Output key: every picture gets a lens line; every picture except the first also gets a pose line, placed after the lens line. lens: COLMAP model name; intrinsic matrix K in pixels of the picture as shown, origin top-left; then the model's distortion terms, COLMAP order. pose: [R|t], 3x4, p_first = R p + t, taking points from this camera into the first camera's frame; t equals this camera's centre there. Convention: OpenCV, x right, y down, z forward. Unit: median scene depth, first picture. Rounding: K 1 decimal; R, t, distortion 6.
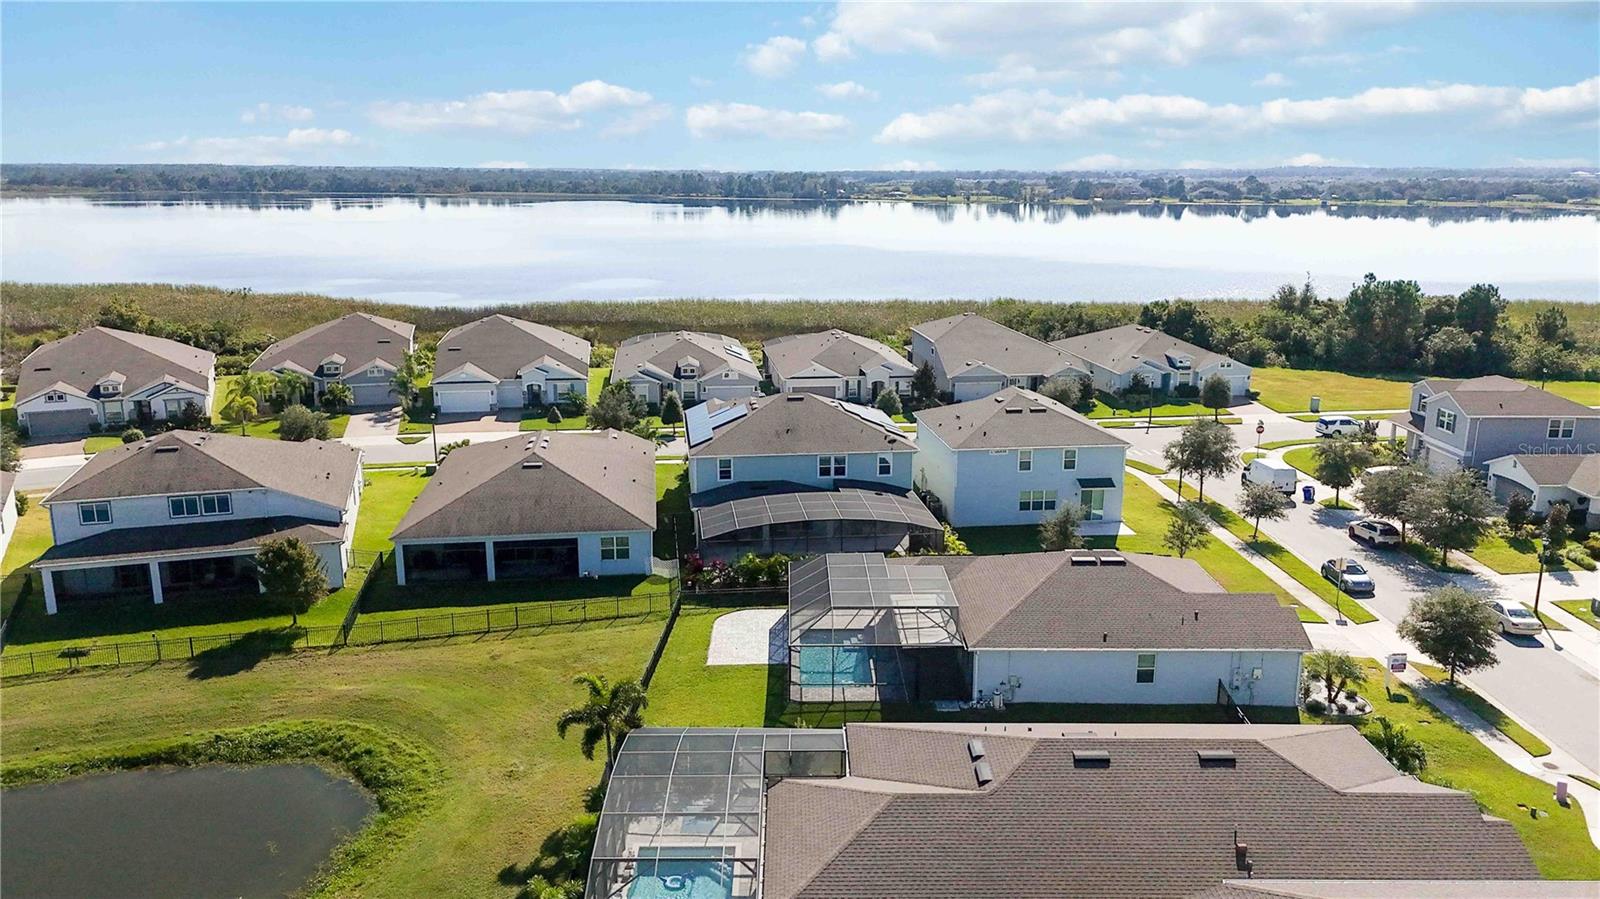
lens RADIAL K [[1172.7, 0, 801.4], [0, 1172.7, 464.9], [0, 0, 1]] dist [0.059942, -0.059546]
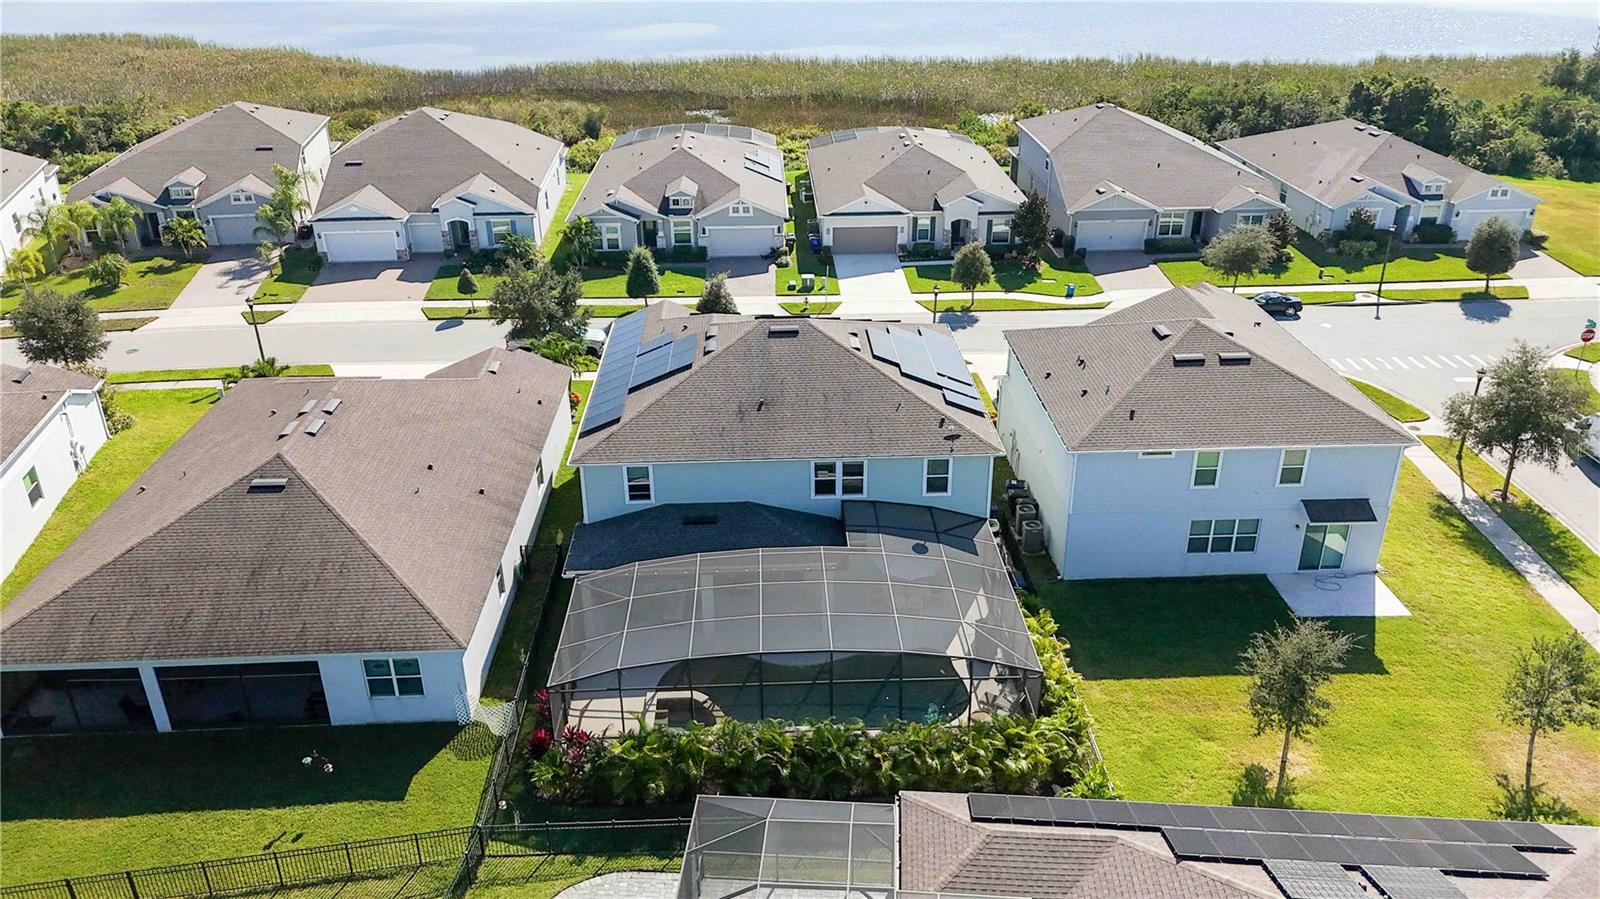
lens RADIAL K [[1172.7, 0, 801.4], [0, 1172.7, 464.9], [0, 0, 1]] dist [0.059942, -0.059546]
pose [[0.996110, 0.029602, -0.082995, 0.038790], [-0.011317, 0.977058, 0.212672, -0.085974], [0.087387, -0.210905, 0.973593, 0.343154]]
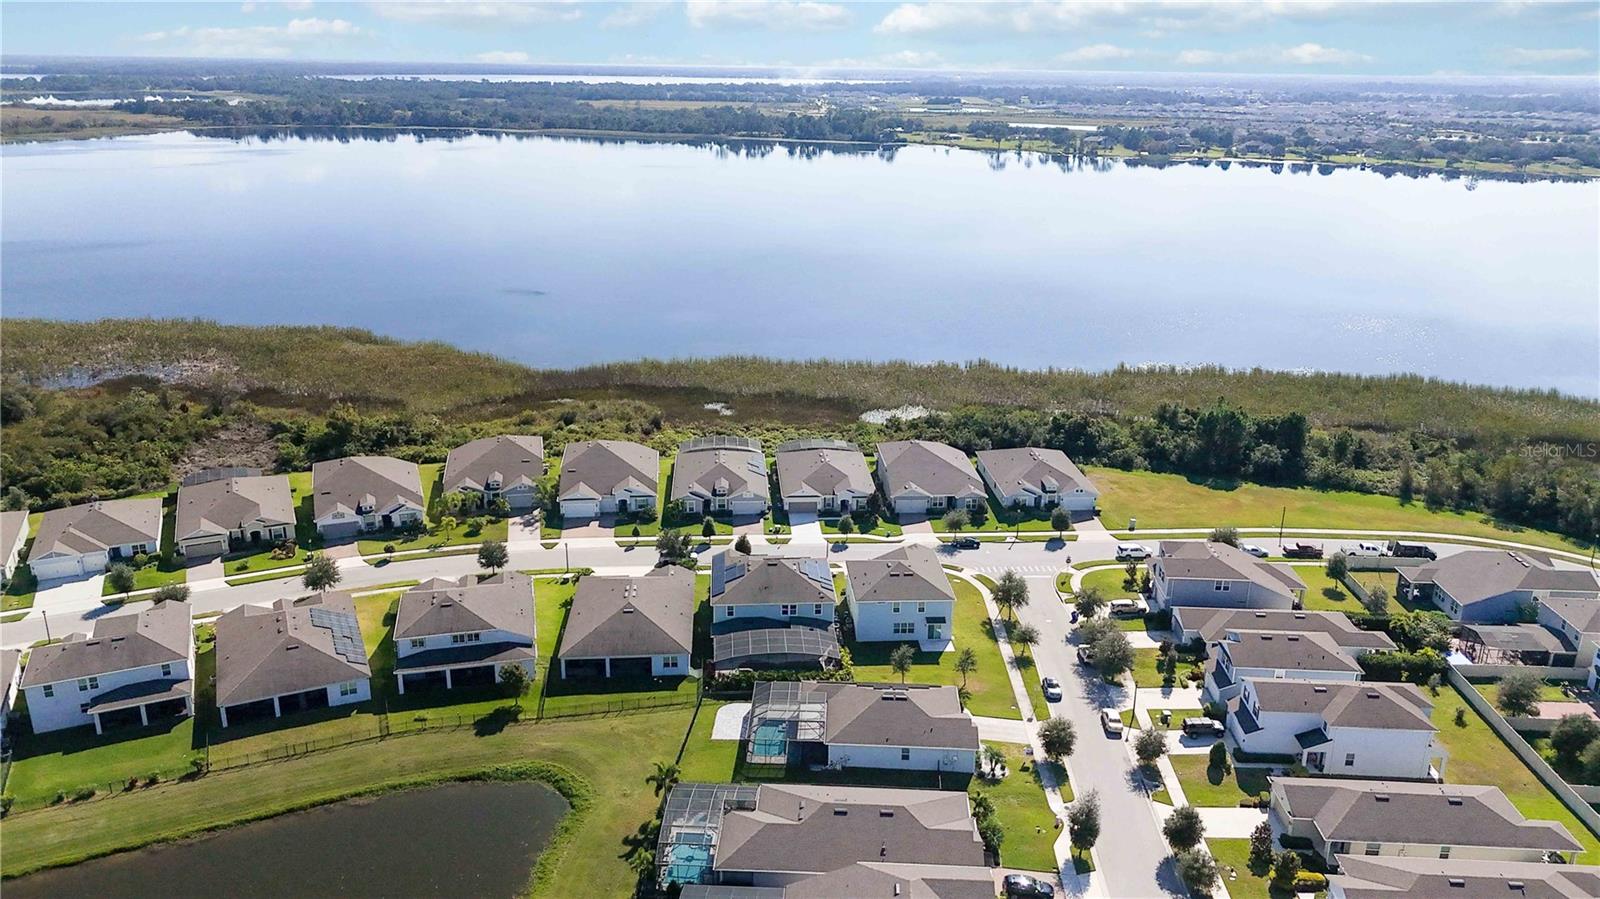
lens RADIAL K [[1170.1, 0, 804.0], [0, 1170.1, 452.0], [0, 0, 1]] dist [0.070661, -0.066808]
pose [[0.998442, 0.027180, -0.048739, 0.095578], [-0.023644, 0.997144, 0.071724, -0.272456], [0.050549, -0.070460, 0.996233, -0.584956]]
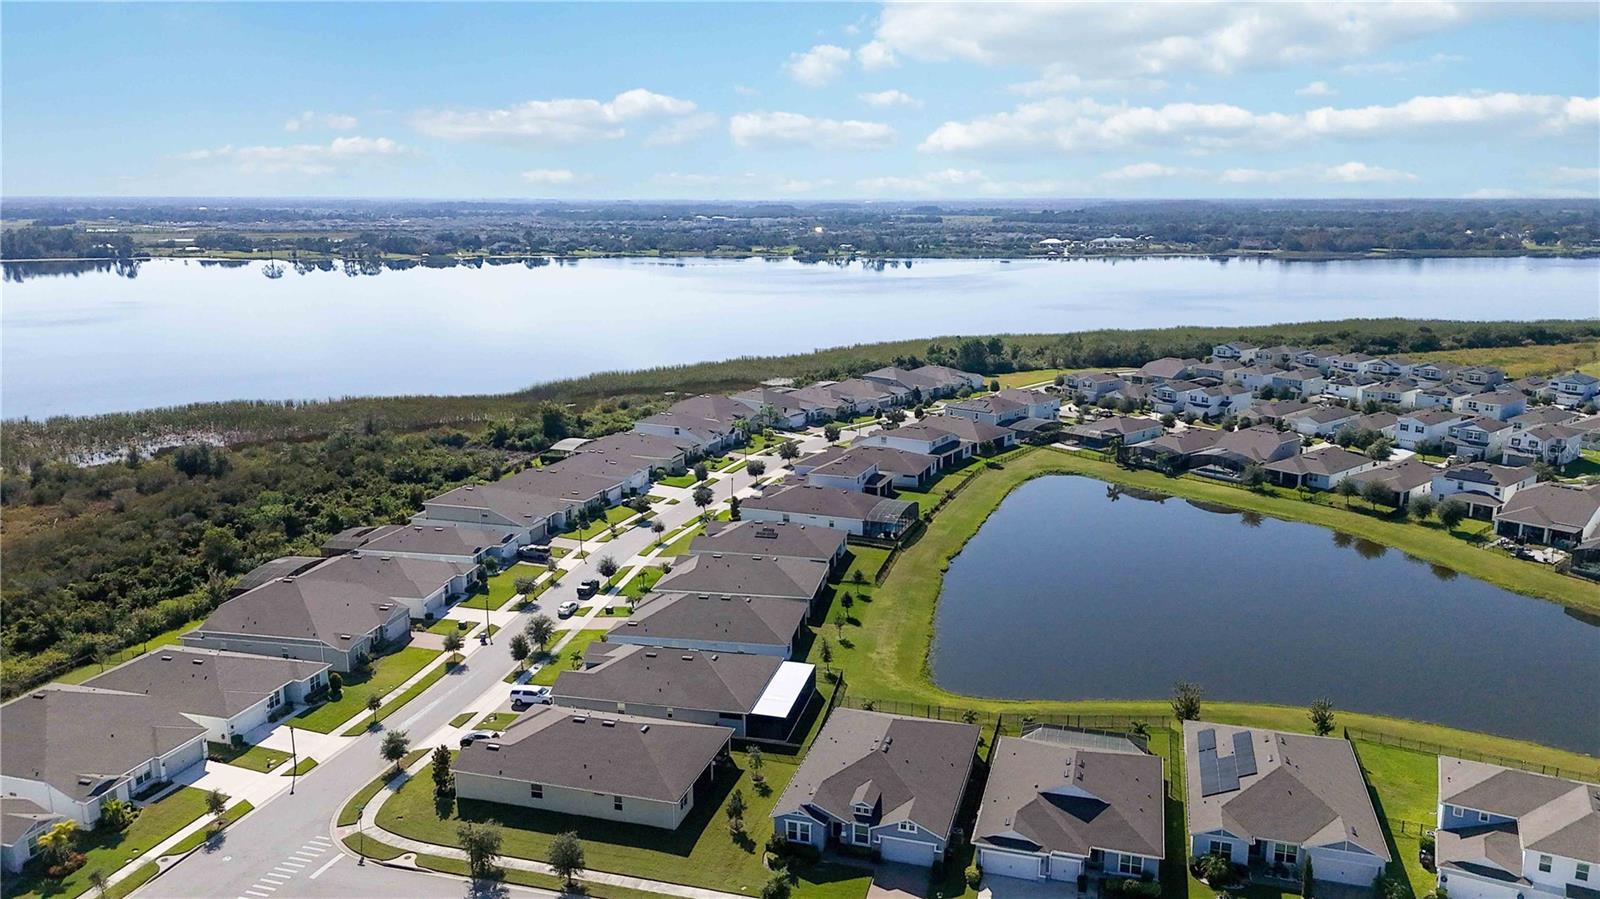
lens RADIAL K [[1170.1, 0, 804.0], [0, 1170.1, 452.0], [0, 0, 1]] dist [0.070661, -0.066808]
pose [[0.758539, -0.143804, 0.635562, -2.007311], [0.162756, 0.986243, 0.028901, -0.066876], [-0.630975, 0.081519, 0.771509, -0.984350]]
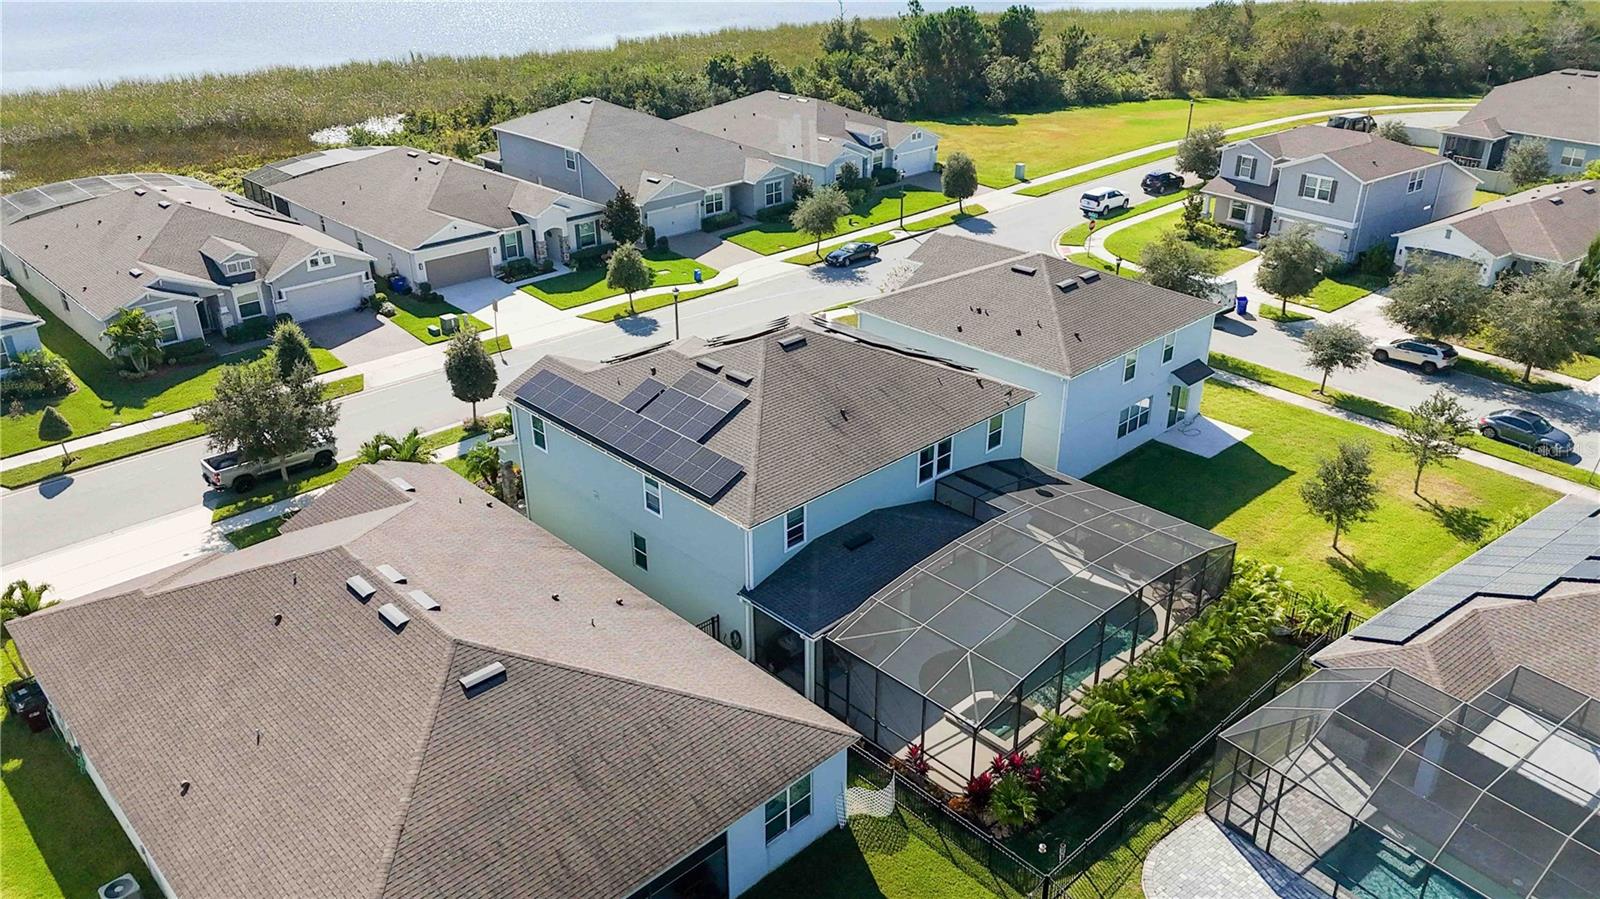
lens RADIAL K [[1180.6, 0, 809.8], [0, 1180.6, 448.4], [0, 0, 1]] dist [0.093297, -0.113301]
pose [[0.799014, -0.265299, 0.539623, -0.232473], [0.149128, 0.956801, 0.249586, -0.110299], [-0.582527, -0.118950, 0.804061, 0.421729]]
